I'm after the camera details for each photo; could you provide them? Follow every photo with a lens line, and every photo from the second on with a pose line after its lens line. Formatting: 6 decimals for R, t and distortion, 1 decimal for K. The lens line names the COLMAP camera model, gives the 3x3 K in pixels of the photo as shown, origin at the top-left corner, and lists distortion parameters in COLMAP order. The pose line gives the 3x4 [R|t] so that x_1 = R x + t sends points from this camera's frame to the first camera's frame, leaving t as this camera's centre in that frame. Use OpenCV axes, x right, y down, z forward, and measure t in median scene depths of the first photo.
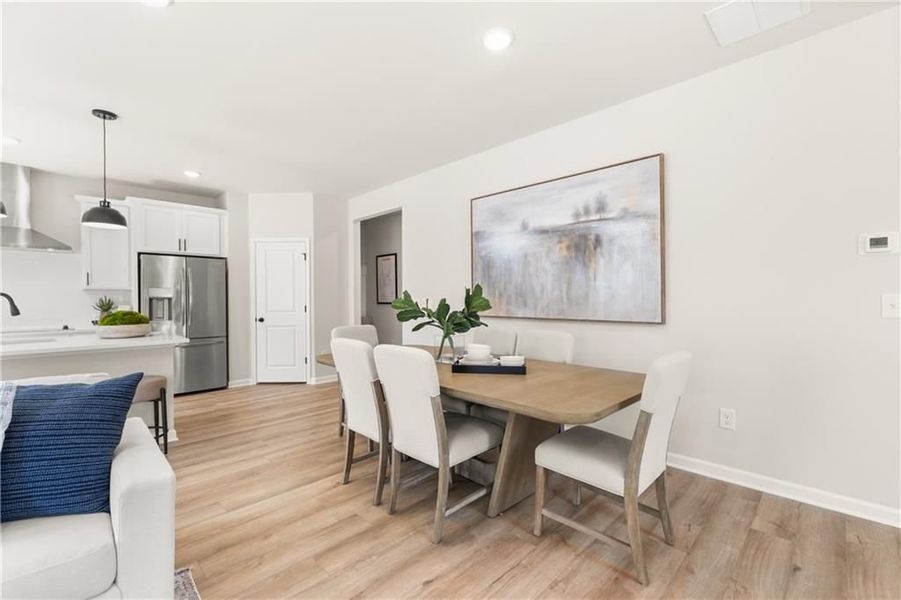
lens RADIAL K [[389.1, 0, 451.0], [0, 389.1, 297.7], [0, 0, 1]] dist [-0.004608, 0.001005]
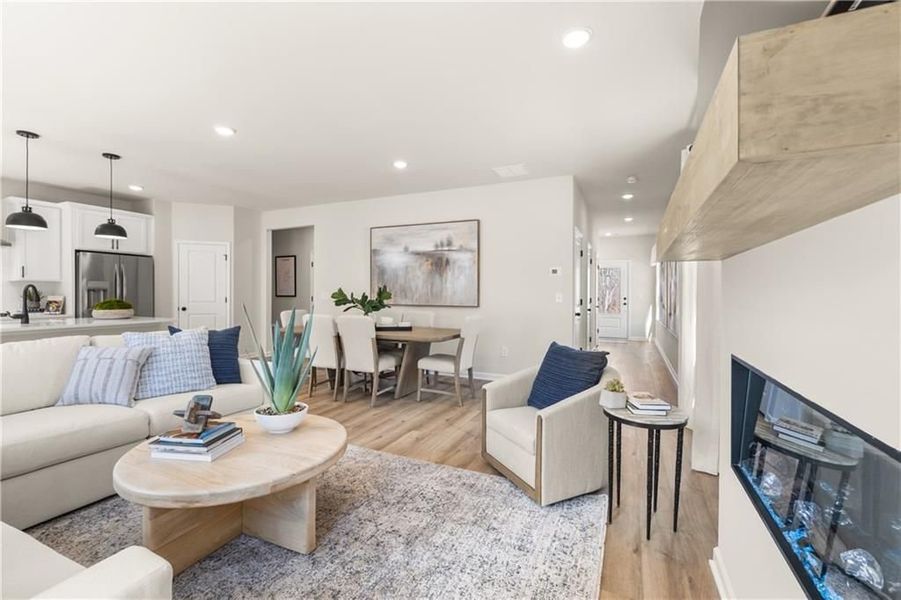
lens RADIAL K [[389.1, 0, 449.2], [0, 389.1, 294.0], [0, 0, 1]] dist [-0.004608, 0.001005]
pose [[0.938520, 0.009817, 0.345084, -0.229026], [-0.010702, 0.999943, 0.000659, 0.002407], [-0.345058, -0.004312, 0.938571, -0.675721]]
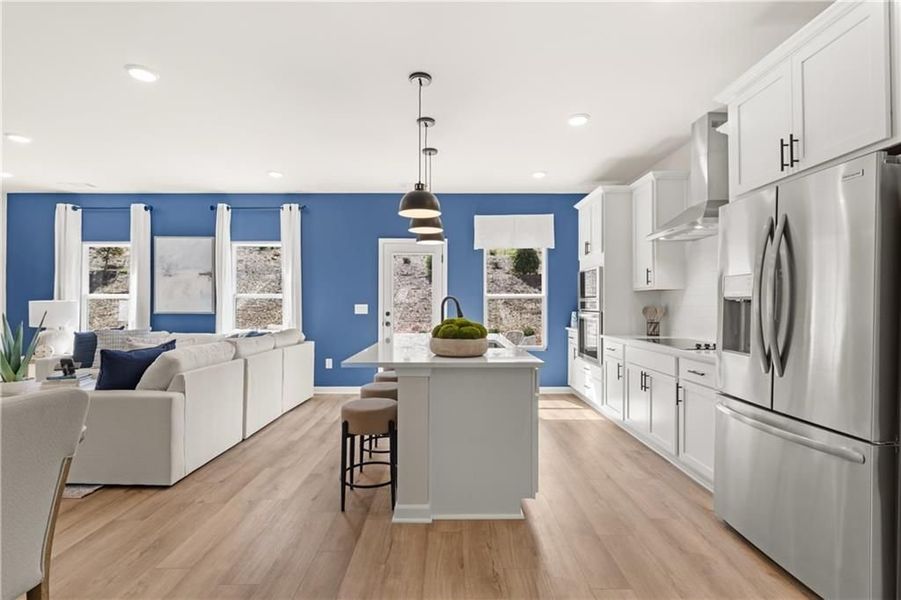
lens RADIAL K [[423.9, 0, 448.6], [0, 423.9, 302.0], [0, 0, 1]] dist [-0.001778, 0.000637]
pose [[-0.704468, 0.003565, -0.709727, -0.281195], [0.005388, 0.999985, -0.000325, 0.003247], [0.709715, -0.004053, -0.704477, 1.608942]]
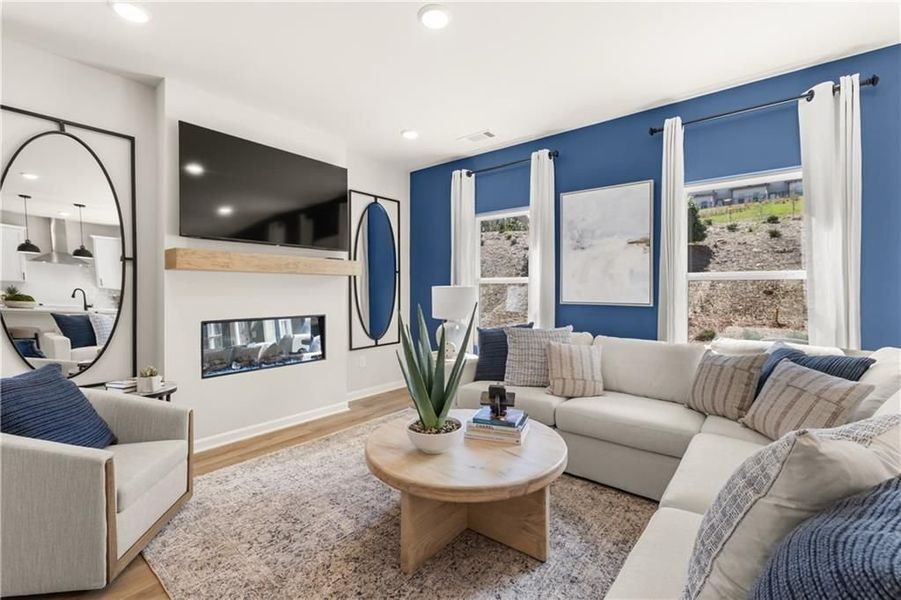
lens RADIAL K [[389.1, 0, 450.7], [0, 389.1, 292.8], [0, 0, 1]] dist [-0.004608, 0.001005]
pose [[-0.994133, 0.006168, -0.107986, -0.228972], [0.005663, 0.999972, 0.004991, 0.004434], [0.108014, 0.004350, -0.994140, 0.599225]]
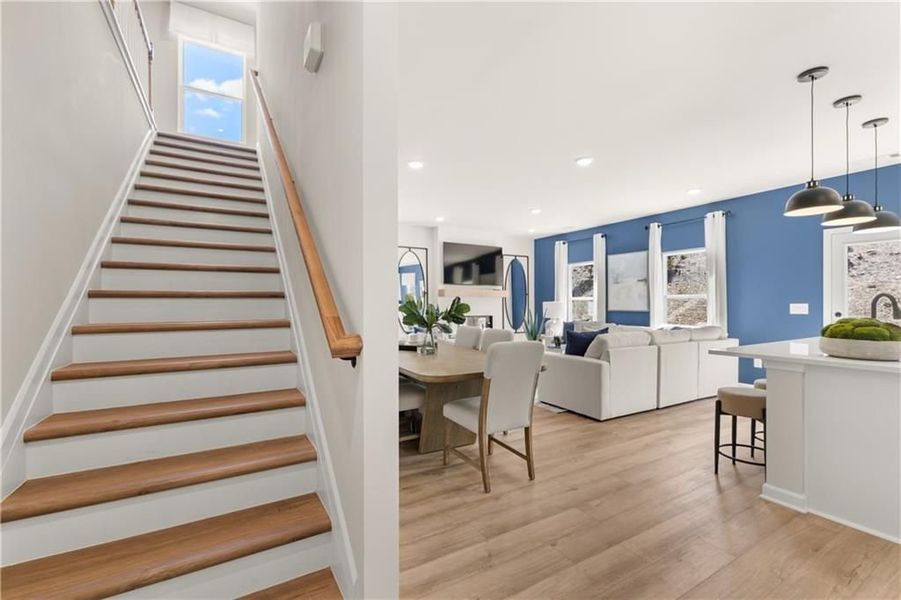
lens RADIAL K [[389.1, 0, 448.5], [0, 389.1, 300.5], [0, 0, 1]] dist [-0.004608, 0.001005]
pose [[-0.967913, 0.010747, 0.251054, -0.339422], [0.007785, 0.999888, -0.012791, 0.006767], [-0.251163, -0.010426, -0.967889, 1.909152]]
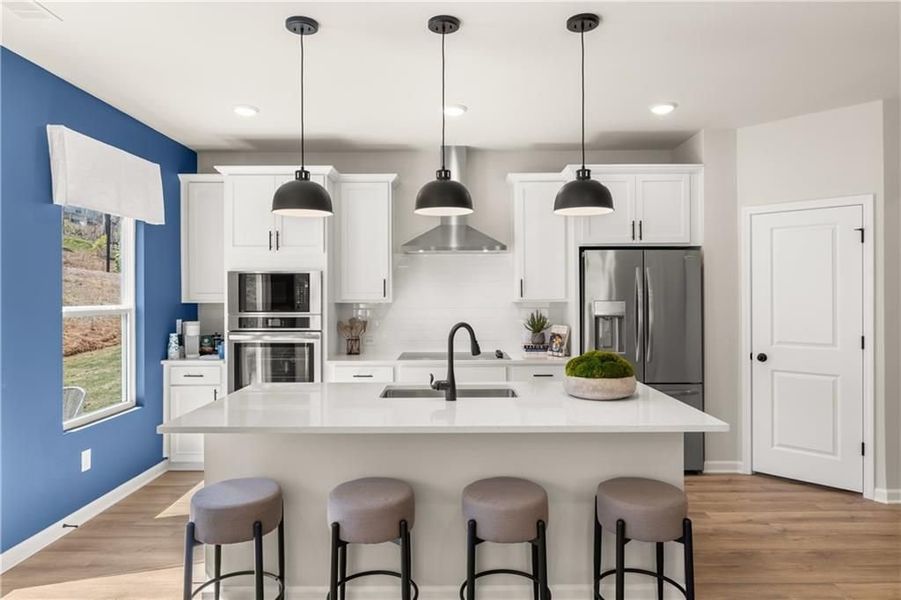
lens RADIAL K [[557.2, 0, 448.9], [0, 557.2, 292.7], [0, 0, 1]] dist [-0.002504, -0.001123]
pose [[0.703350, 0.003786, -0.710833, -0.414097], [0.000178, 0.999985, 0.005502, -0.063770], [0.710843, -0.003997, 0.703339, 0.247109]]
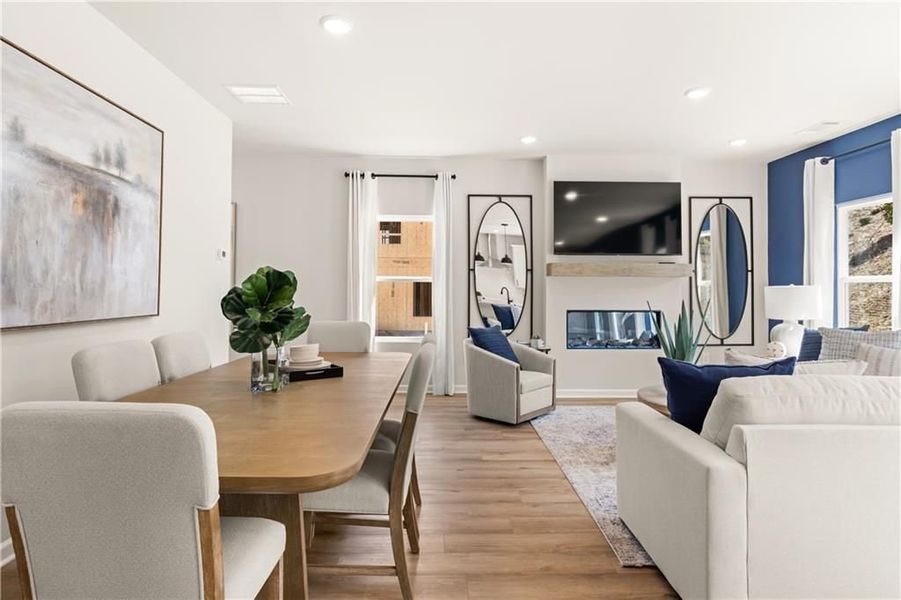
lens RADIAL K [[508.1, 0, 445.3], [0, 508.1, 278.4], [0, 0, 1]] dist [-0.008083, -0.000433]
pose [[-0.719685, 0.016369, 0.694108, -0.666662], [-0.001803, 0.999675, -0.025445, 0.007259], [-0.694298, -0.019564, -0.719421, 1.195190]]
